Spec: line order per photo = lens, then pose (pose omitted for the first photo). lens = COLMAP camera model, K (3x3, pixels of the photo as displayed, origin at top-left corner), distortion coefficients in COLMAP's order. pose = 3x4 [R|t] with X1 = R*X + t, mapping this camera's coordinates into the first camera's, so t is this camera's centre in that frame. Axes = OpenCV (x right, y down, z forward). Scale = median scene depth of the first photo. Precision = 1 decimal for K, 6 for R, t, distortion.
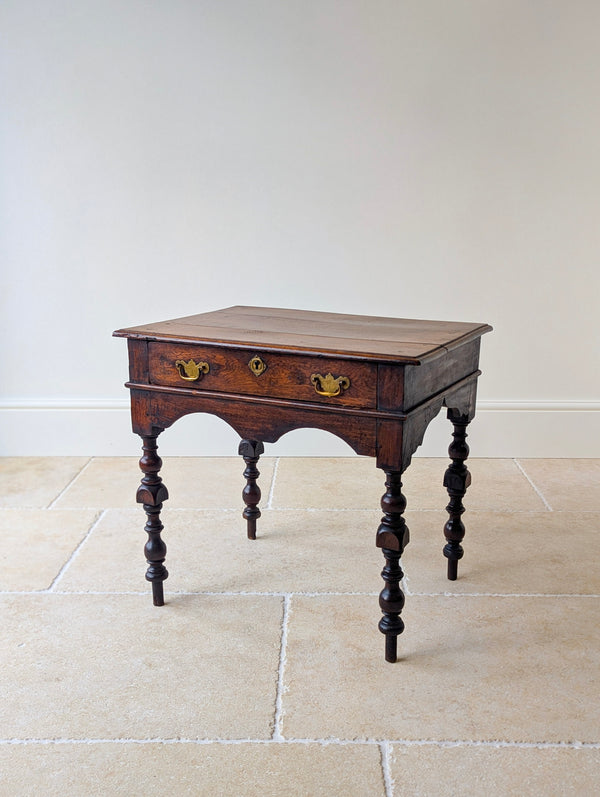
lens RADIAL K [[834.5, 0, 304.7], [0, 834.5, 406.3], [0, 0, 1]] dist [0.027960, 0.000000]
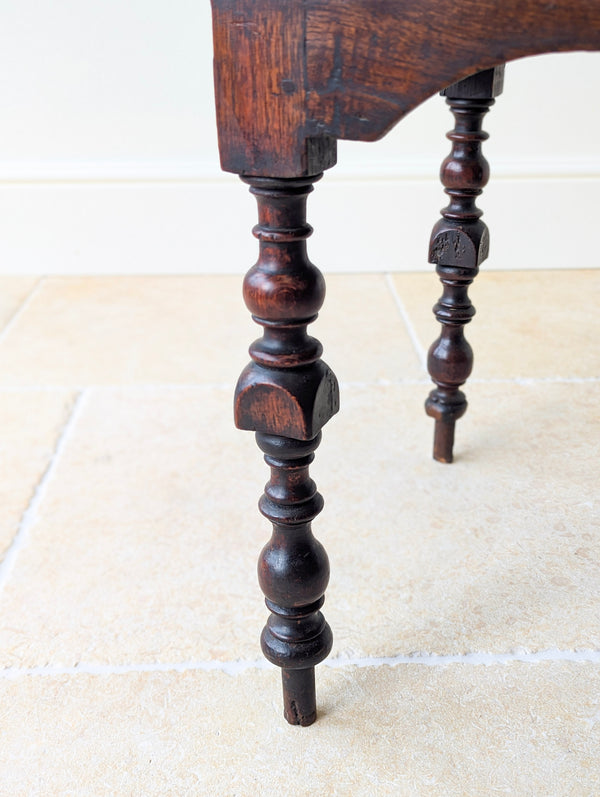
lens RADIAL K [[834.5, 0, 284.1], [0, 834.5, 409.4], [0, 0, 1]] dist [0.027960, 0.000000]
pose [[0.999162, -0.018763, 0.036389, -0.197947], [0.010468, 0.976339, 0.215993, 0.048727], [-0.039581, -0.215431, 0.975717, 0.732686]]
